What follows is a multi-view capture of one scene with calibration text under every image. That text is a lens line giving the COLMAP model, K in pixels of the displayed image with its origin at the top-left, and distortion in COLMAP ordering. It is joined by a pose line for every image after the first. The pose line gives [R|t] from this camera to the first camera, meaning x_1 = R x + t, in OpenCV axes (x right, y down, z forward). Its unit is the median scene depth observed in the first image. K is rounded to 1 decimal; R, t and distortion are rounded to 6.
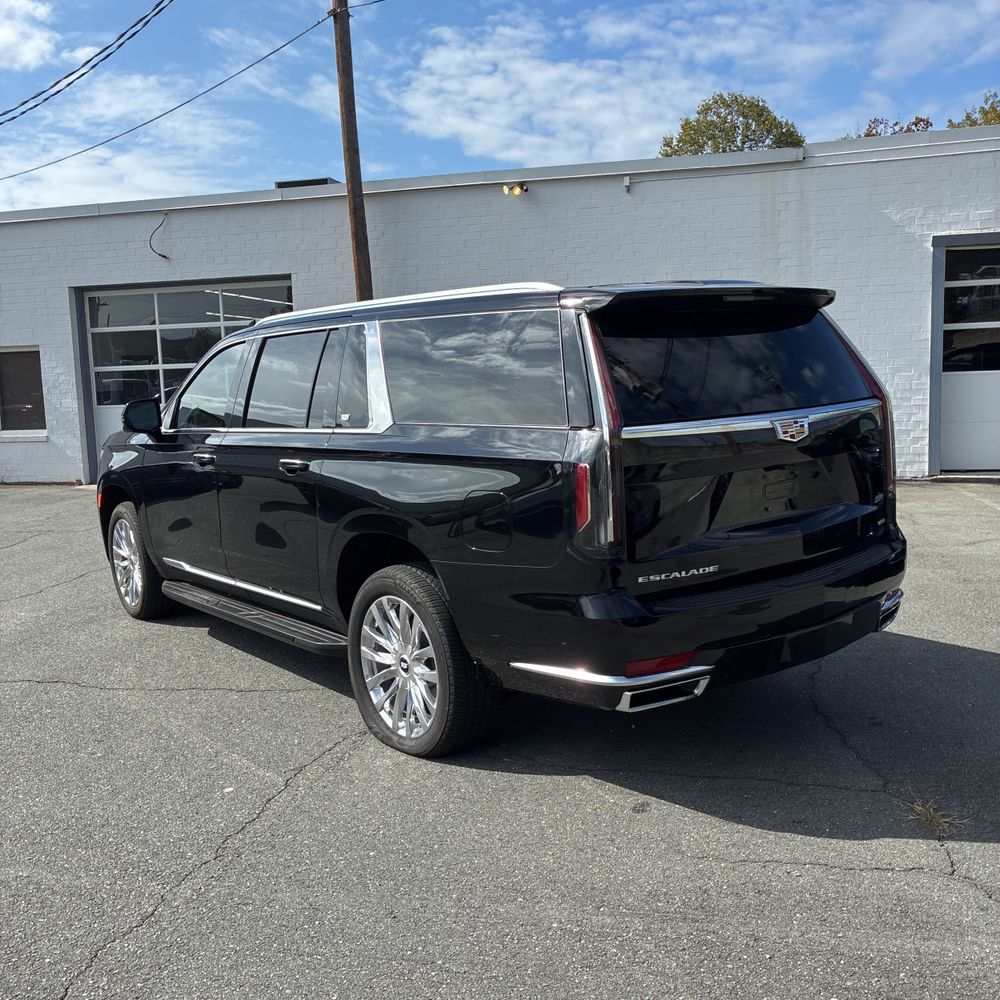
lens RADIAL K [[1013.0, 0, 498.2], [0, 1013.0, 498.3], [0, 0, 1]] dist [0.002636, 0.015372]
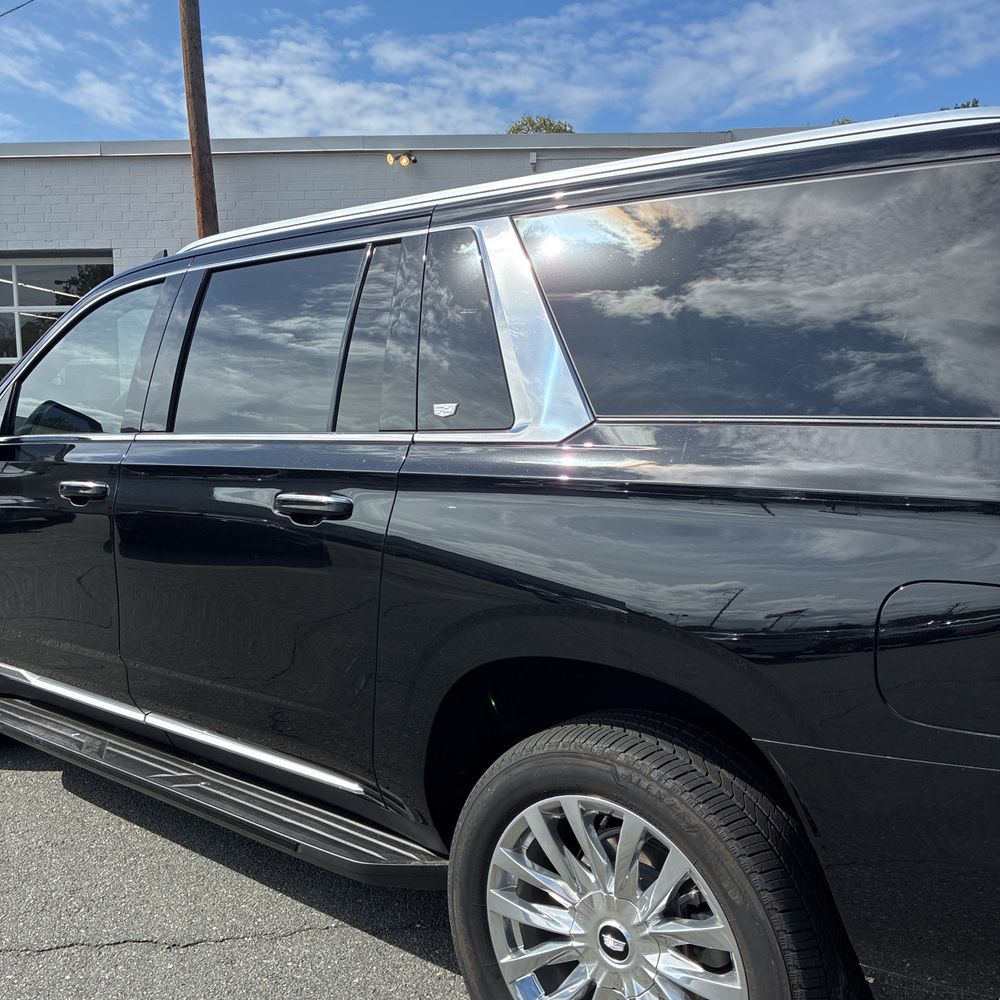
lens RADIAL K [[1027.8, 0, 489.7], [0, 1027.8, 489.8], [0, 0, 1]] dist [-0.003401, 0.029960]
pose [[0.980849, 0.003757, 0.194735, -0.185971], [0.002256, 0.999528, -0.030647, -0.021555], [-0.194758, 0.030500, 0.980377, 0.420469]]
